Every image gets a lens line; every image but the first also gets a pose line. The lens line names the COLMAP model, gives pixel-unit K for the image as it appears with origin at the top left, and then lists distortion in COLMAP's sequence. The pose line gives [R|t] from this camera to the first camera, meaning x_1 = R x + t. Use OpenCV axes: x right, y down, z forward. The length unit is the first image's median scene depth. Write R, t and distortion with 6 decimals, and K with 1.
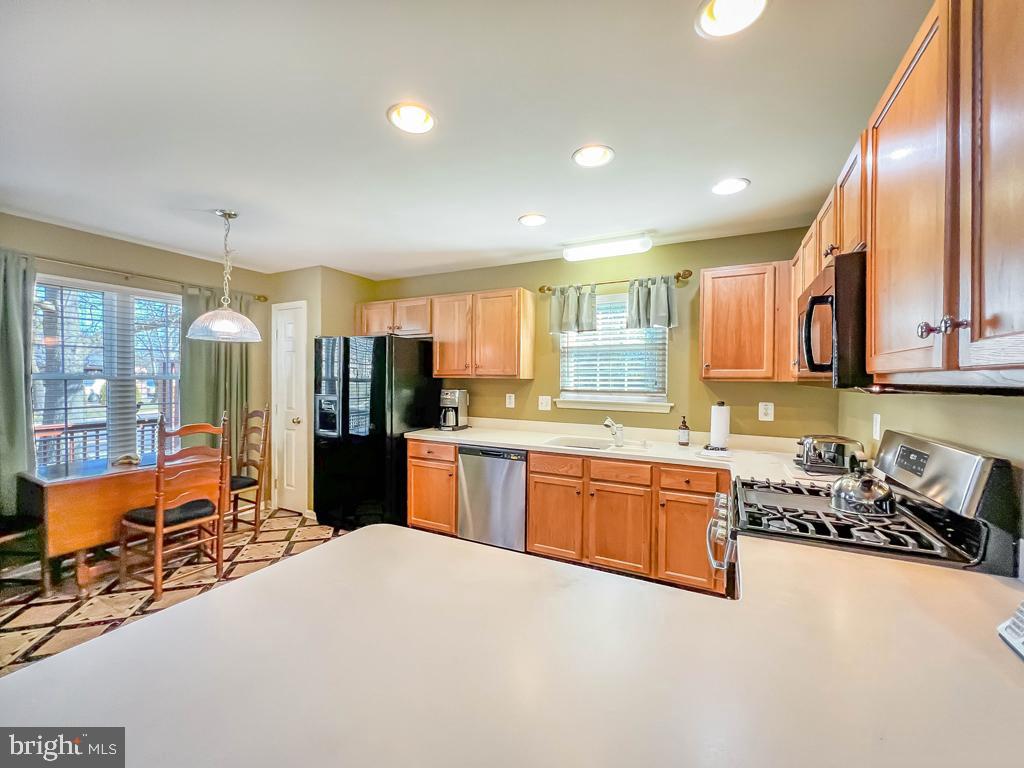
lens RADIAL K [[414.0, 0, 505.5], [0, 414.0, 385.1], [0, 0, 1]] dist [-0.007639, 0.001898]
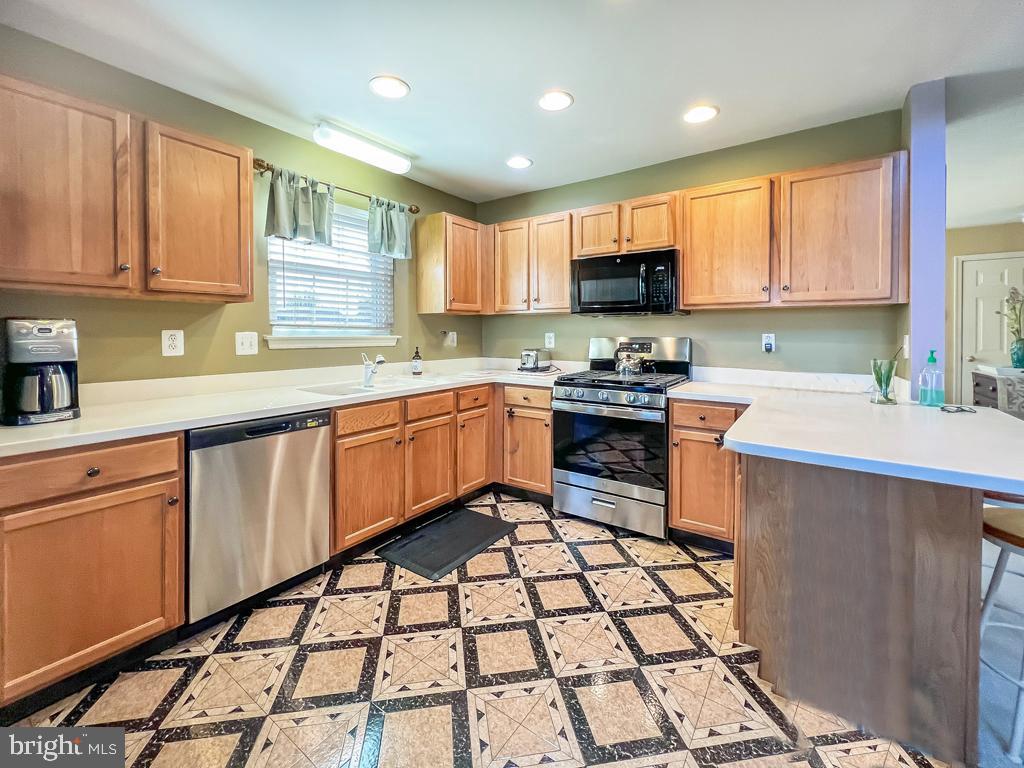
lens RADIAL K [[436.1, 0, 511.6], [0, 436.1, 337.1], [0, 0, 1]] dist [-0.002511, 0.000277]
pose [[0.136875, -0.021947, 0.990345, -0.566950], [0.017499, 0.999652, 0.019735, 0.031022], [-0.990434, 0.014629, 0.137212, 0.563599]]
